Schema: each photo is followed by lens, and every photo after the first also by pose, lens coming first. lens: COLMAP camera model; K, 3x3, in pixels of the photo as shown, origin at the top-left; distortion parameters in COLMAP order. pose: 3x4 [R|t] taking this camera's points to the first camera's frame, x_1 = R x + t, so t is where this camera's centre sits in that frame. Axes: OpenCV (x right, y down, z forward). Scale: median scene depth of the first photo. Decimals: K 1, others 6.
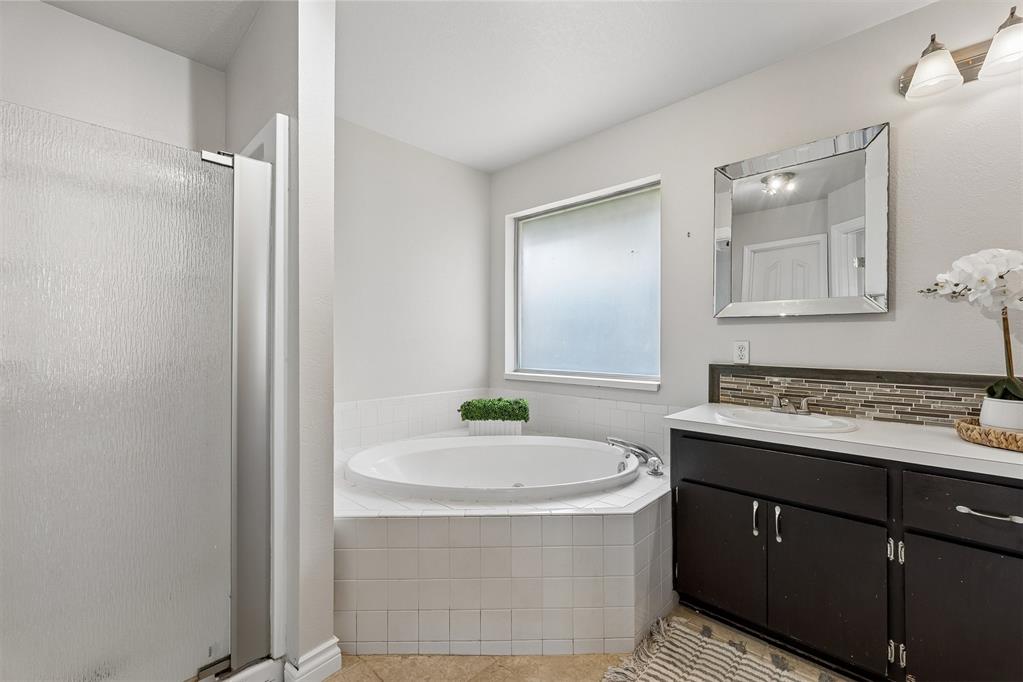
lens RADIAL K [[429.0, 0, 506.9], [0, 429.0, 340.0], [0, 0, 1]] dist [0.002707, 0.000172]
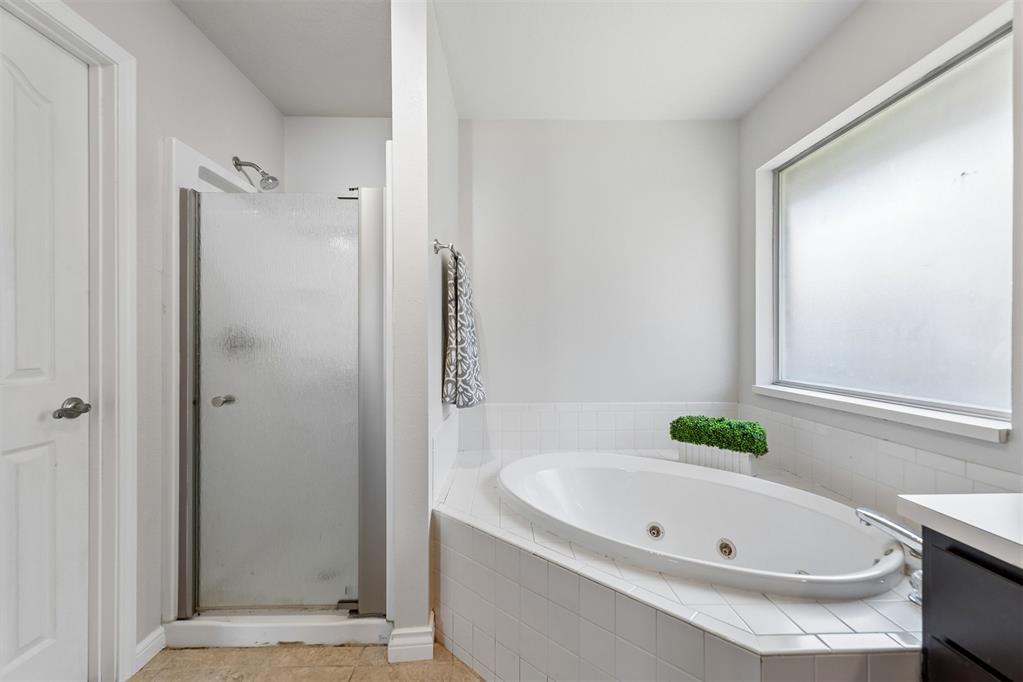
lens RADIAL K [[429.0, 0, 512.4], [0, 429.0, 342.0], [0, 0, 1]] dist [0.002707, 0.000172]
pose [[0.708228, -0.001555, -0.705982, 0.261155], [0.007351, 0.999960, 0.005172, -0.004106], [0.705946, -0.008852, 0.708211, 0.217485]]
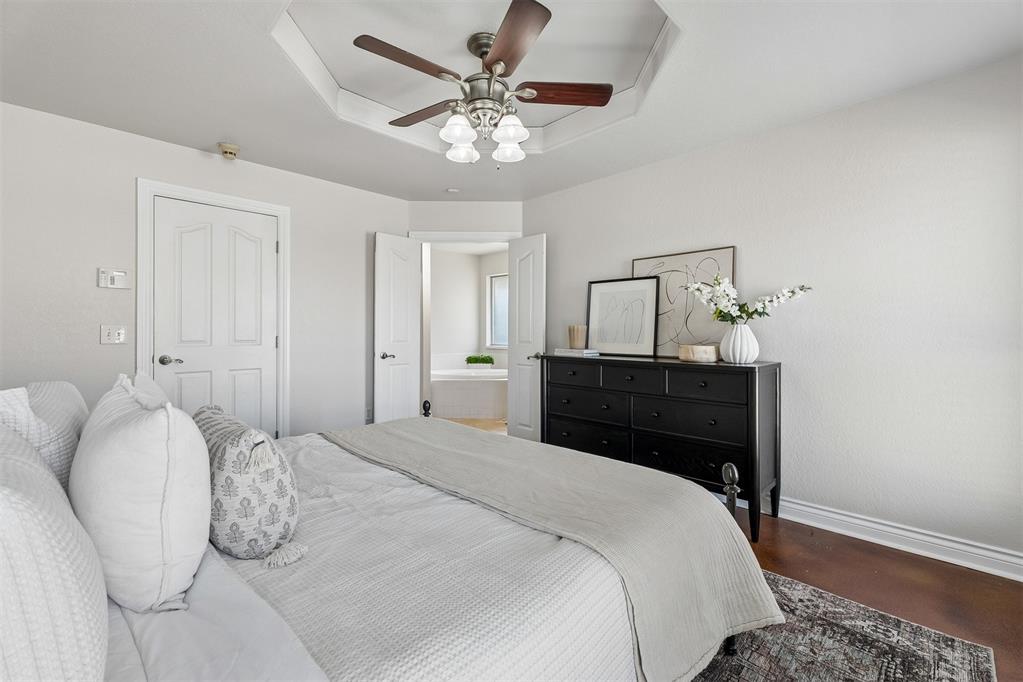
lens RADIAL K [[429.0, 0, 510.0], [0, 429.0, 335.6], [0, 0, 1]] dist [0.002707, 0.000172]
pose [[0.999451, -0.003183, -0.032977, 0.231425], [0.003700, 0.999871, 0.015634, -0.013774], [0.032923, -0.015748, 0.999334, -1.490098]]
